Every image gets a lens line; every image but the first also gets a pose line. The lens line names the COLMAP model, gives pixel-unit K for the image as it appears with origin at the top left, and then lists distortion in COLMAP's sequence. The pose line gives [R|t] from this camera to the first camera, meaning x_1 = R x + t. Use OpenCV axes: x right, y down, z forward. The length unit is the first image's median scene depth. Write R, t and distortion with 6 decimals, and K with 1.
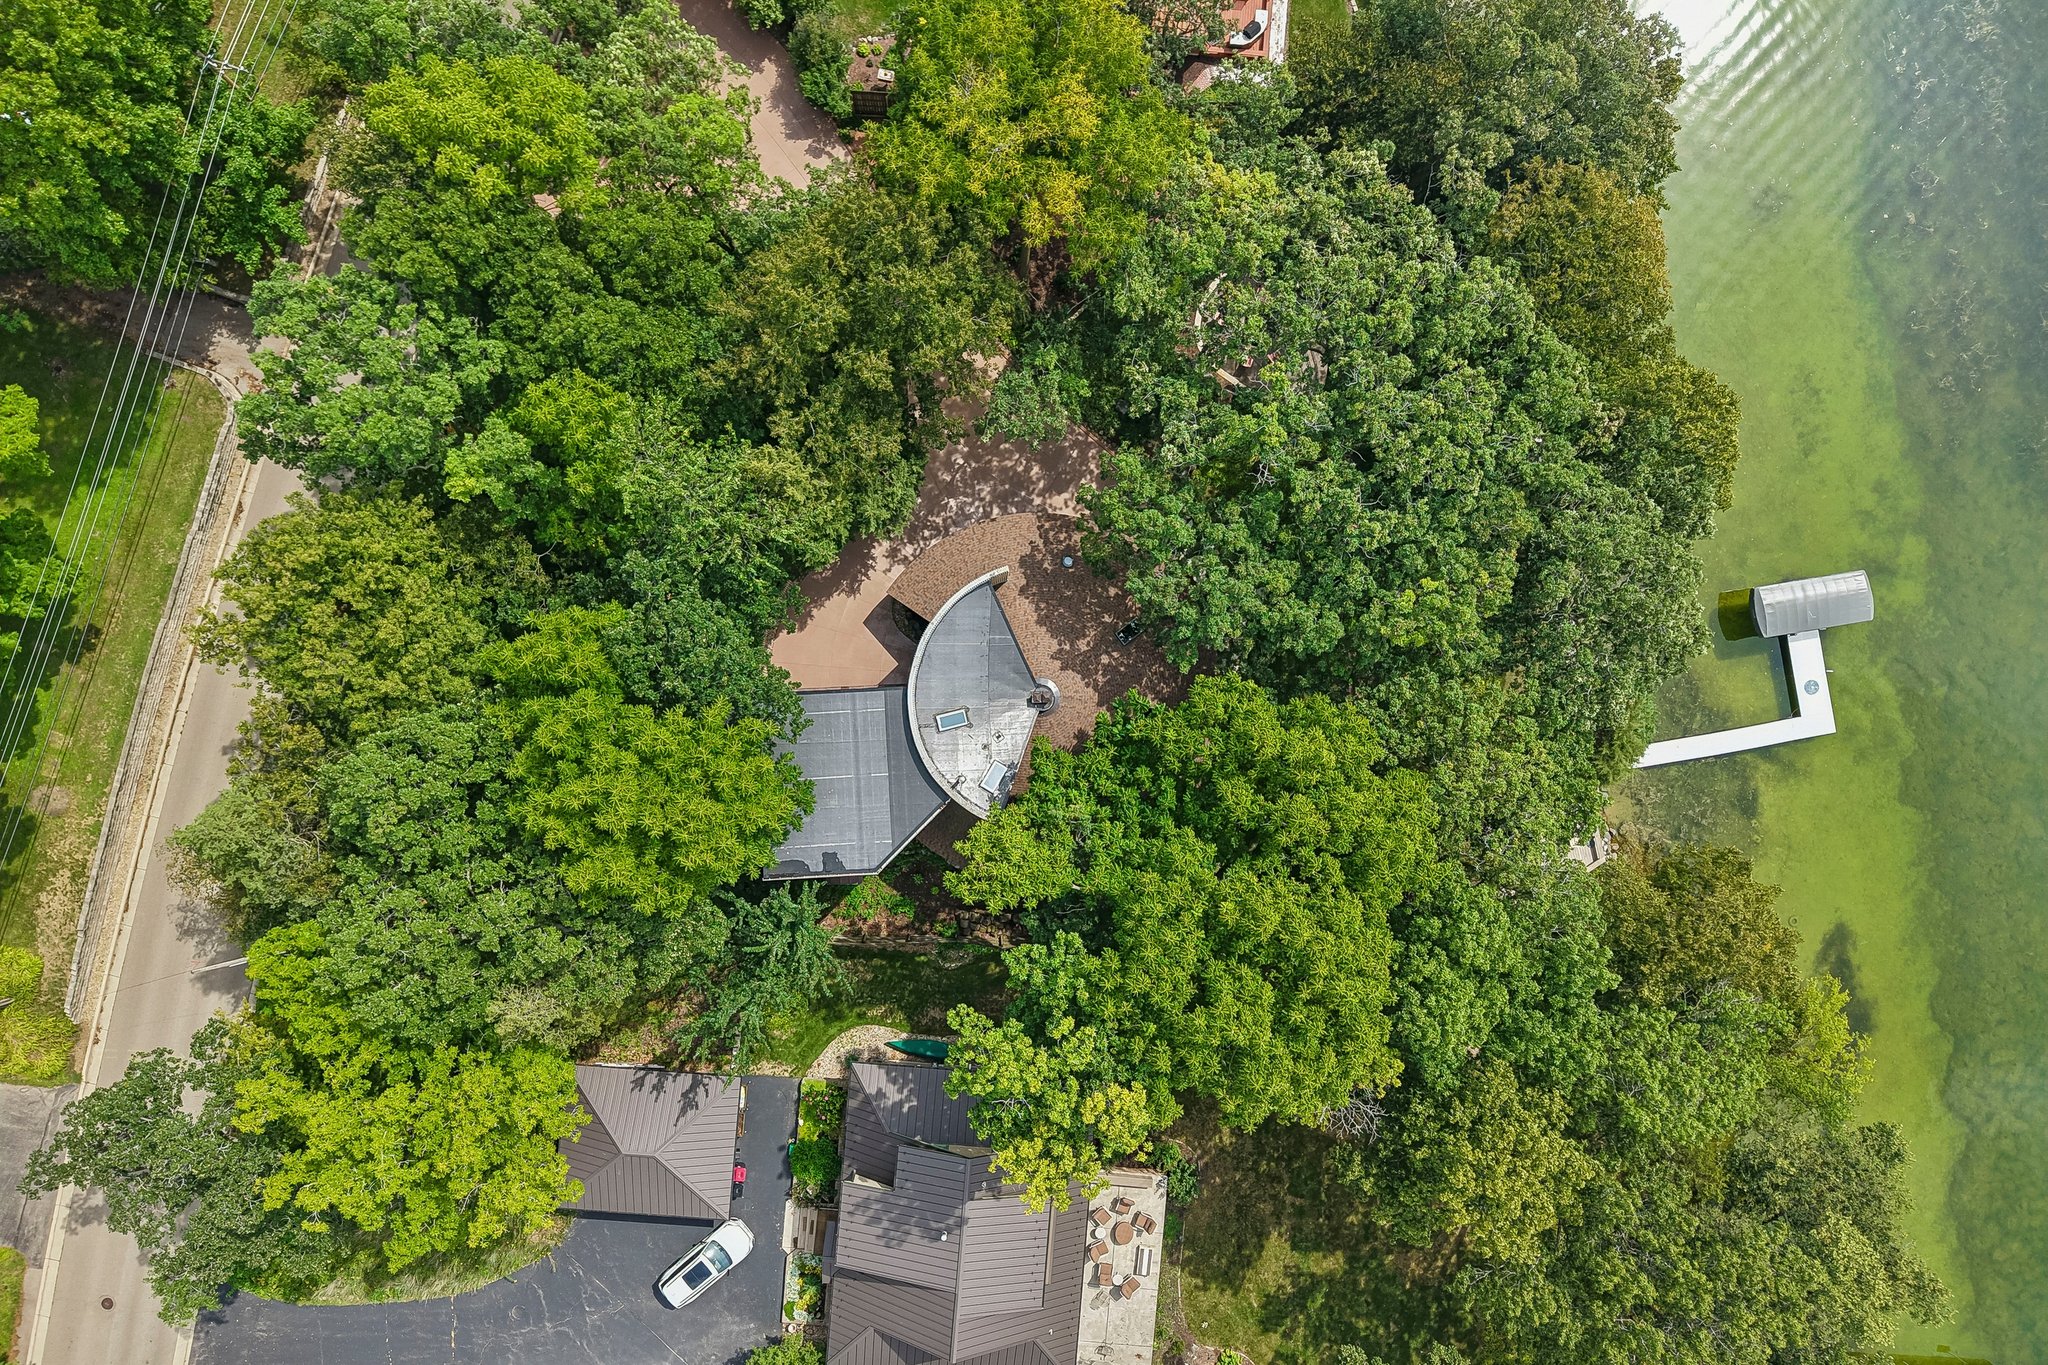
lens RADIAL K [[1392.3, 0, 1012.5], [0, 1392.3, 676.6], [0, 0, 1]] dist [0.004893, -0.000273]
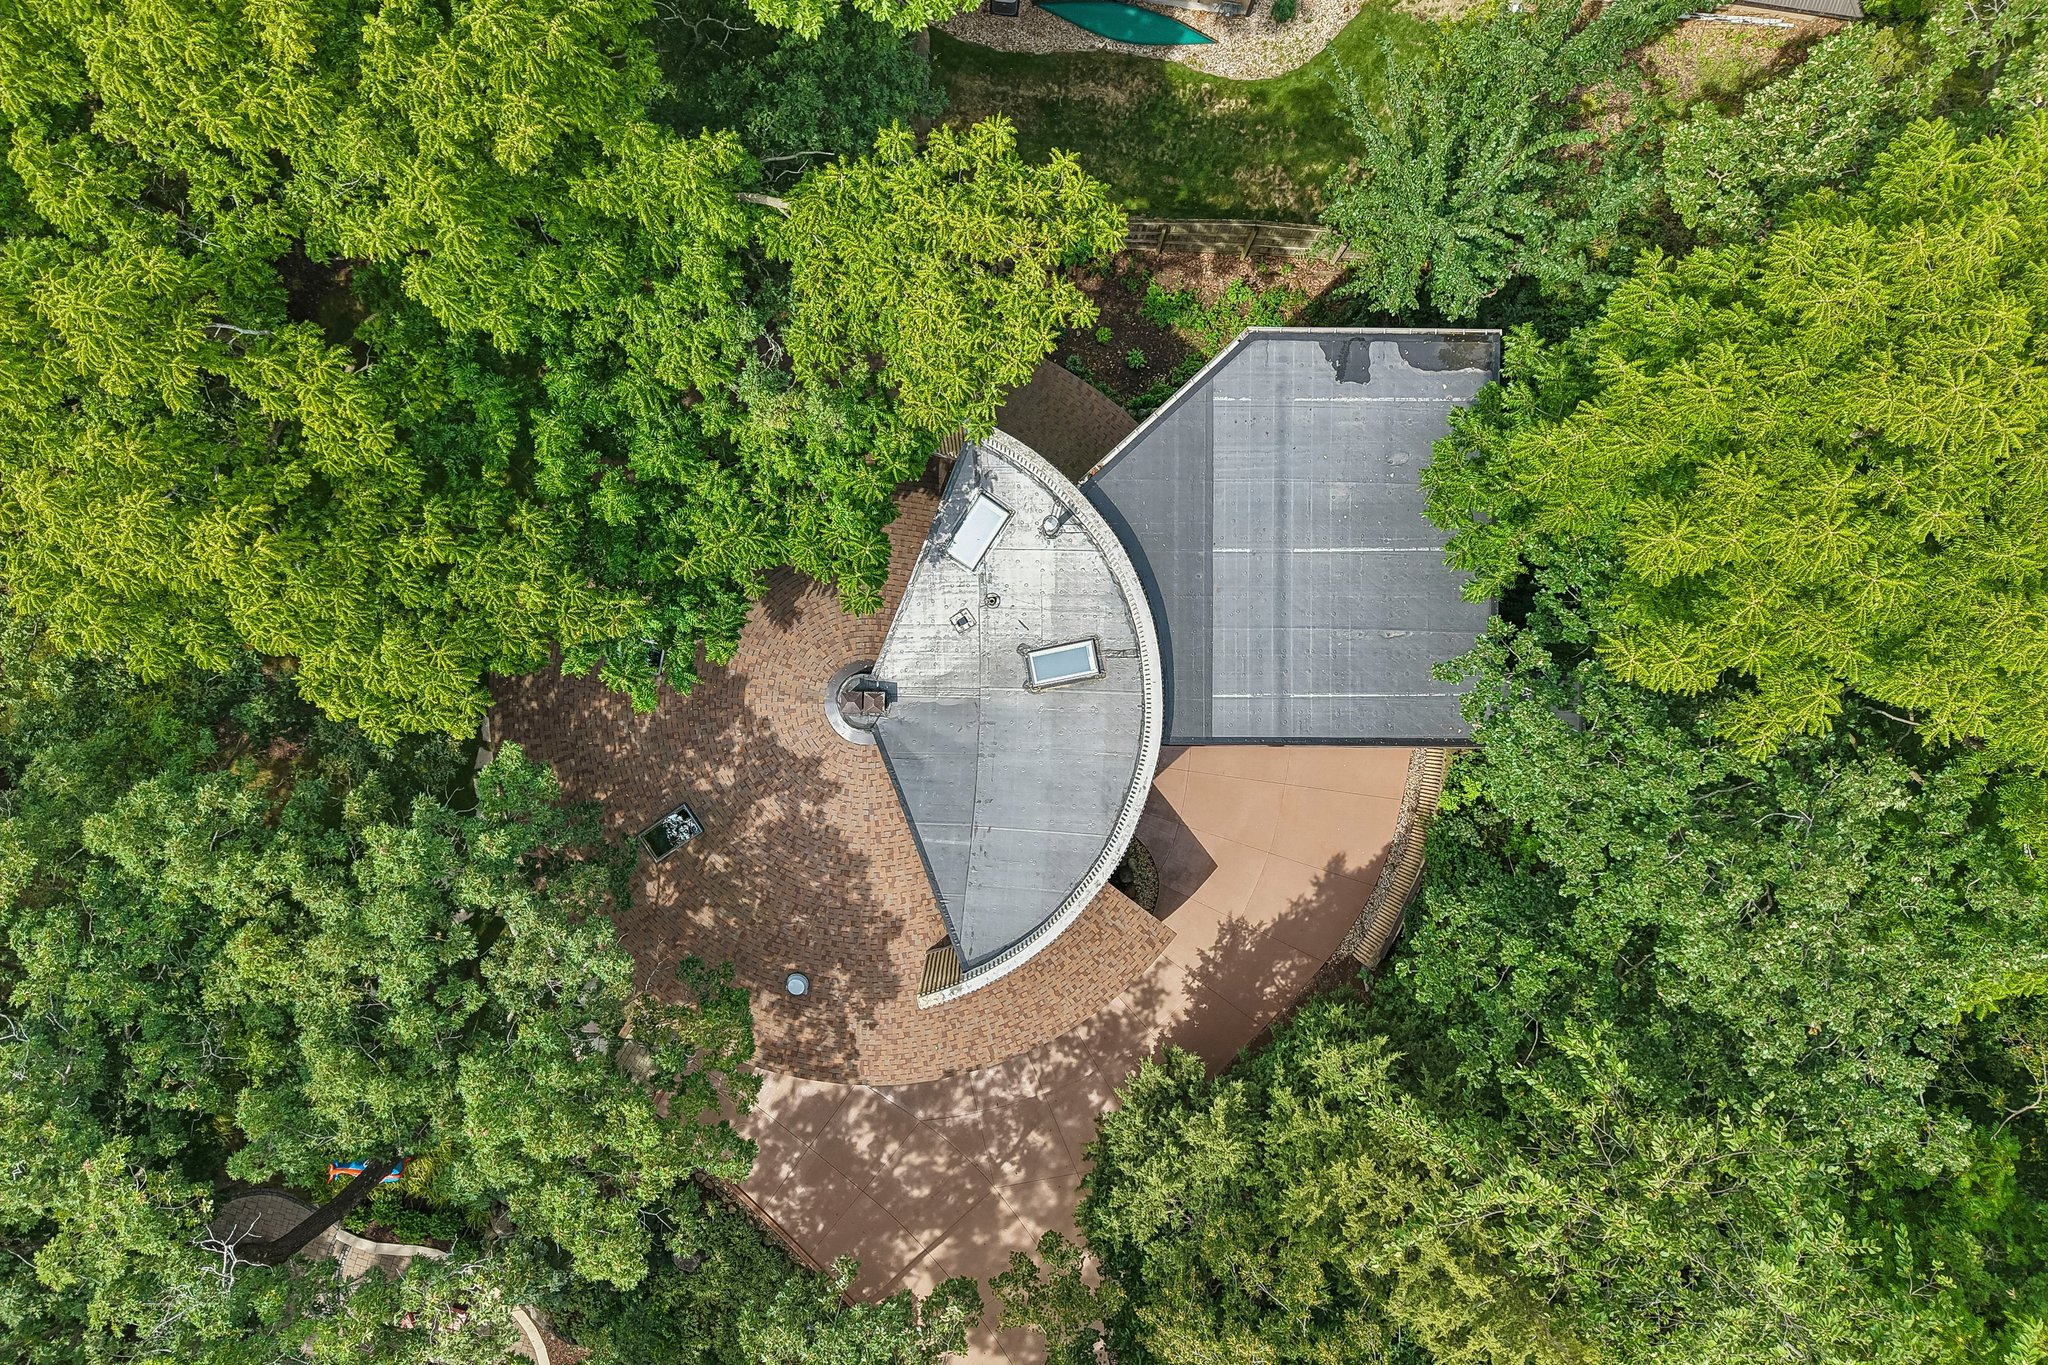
lens RADIAL K [[1392.3, 0, 1012.5], [0, 1392.3, 676.6], [0, 0, 1]] dist [0.004893, -0.000273]
pose [[-0.997614, -0.053441, -0.043718, -0.008005], [0.052109, -0.998158, 0.031061, 0.012226], [-0.045298, 0.028709, 0.998561, 0.560690]]
